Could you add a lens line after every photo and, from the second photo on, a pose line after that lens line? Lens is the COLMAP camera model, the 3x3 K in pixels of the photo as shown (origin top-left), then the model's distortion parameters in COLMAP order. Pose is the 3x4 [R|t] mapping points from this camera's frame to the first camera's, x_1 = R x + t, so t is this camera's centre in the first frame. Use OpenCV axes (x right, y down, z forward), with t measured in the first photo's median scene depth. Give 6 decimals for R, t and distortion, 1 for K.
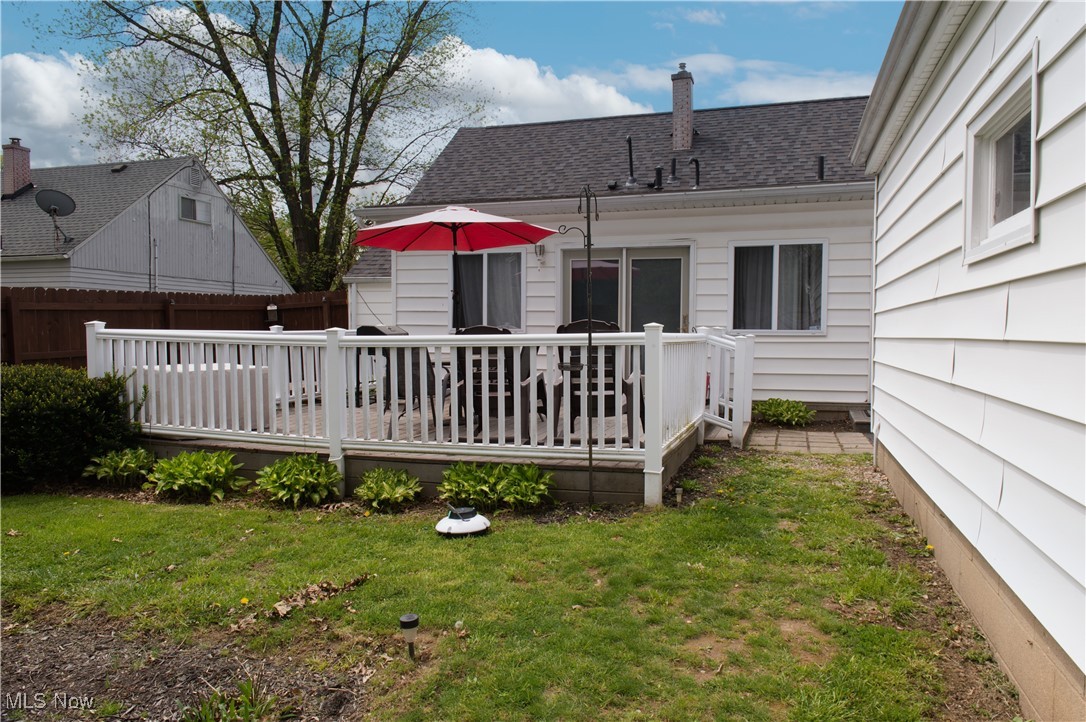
lens RADIAL K [[733.4, 0, 550.5], [0, 733.4, 366.1], [0, 0, 1]] dist [-0.002627, -0.002143]
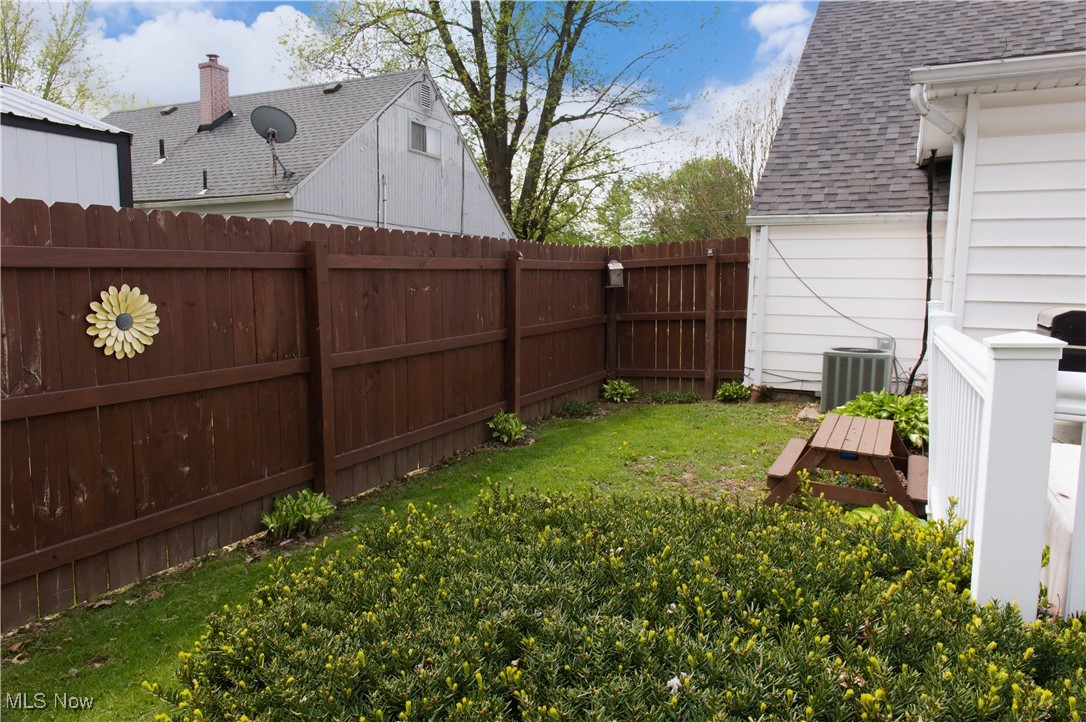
lens RADIAL K [[733.4, 0, 550.5], [0, 733.4, 366.1], [0, 0, 1]] dist [-0.002627, -0.002143]
pose [[0.987105, 0.027207, -0.157746, -0.228168], [-0.018353, 0.998187, 0.057317, -0.019270], [0.159020, -0.053683, 0.985815, 0.243093]]
